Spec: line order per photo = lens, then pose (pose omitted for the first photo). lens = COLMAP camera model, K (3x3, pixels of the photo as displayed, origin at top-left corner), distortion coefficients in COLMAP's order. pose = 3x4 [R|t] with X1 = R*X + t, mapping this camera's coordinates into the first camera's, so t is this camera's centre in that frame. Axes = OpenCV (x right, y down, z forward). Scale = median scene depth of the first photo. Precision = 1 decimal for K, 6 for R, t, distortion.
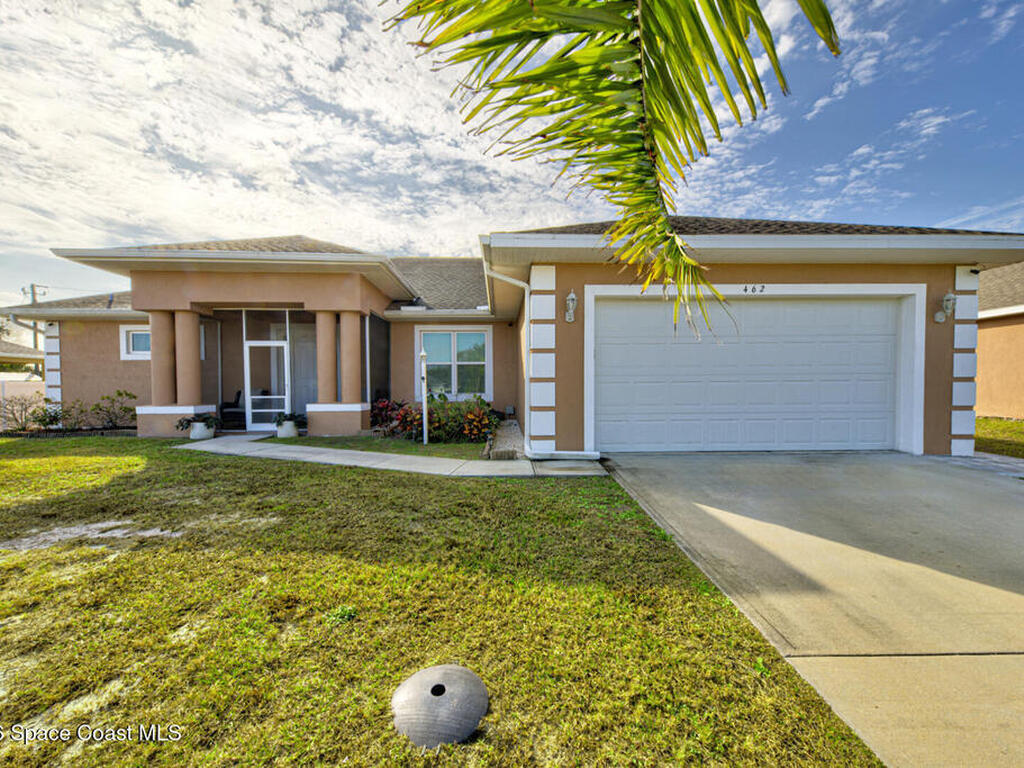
lens RADIAL K [[384.2, 0, 514.8], [0, 384.2, 393.8], [0, 0, 1]] dist [0.012693, -0.000480]
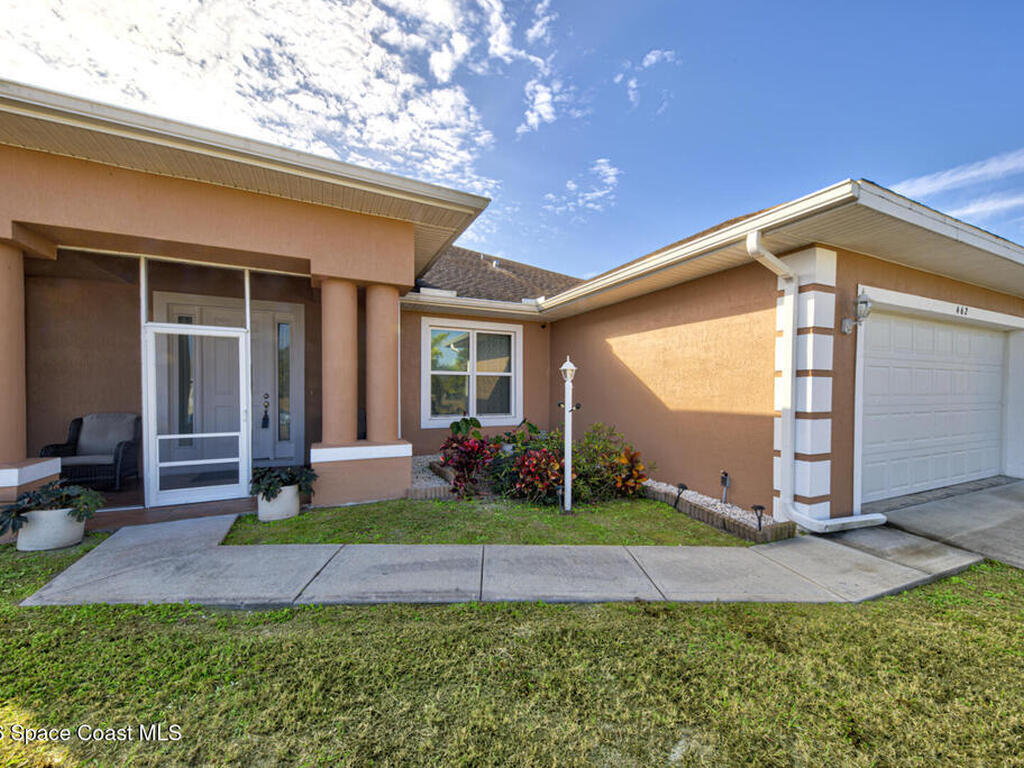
lens RADIAL K [[384.2, 0, 506.3], [0, 384.2, 385.9], [0, 0, 1]] dist [0.012693, -0.000480]
pose [[0.924247, 0.013192, 0.381567, -0.465705], [-0.004065, 0.999686, -0.024716, -0.046016], [-0.381774, 0.021293, 0.924011, 0.378285]]
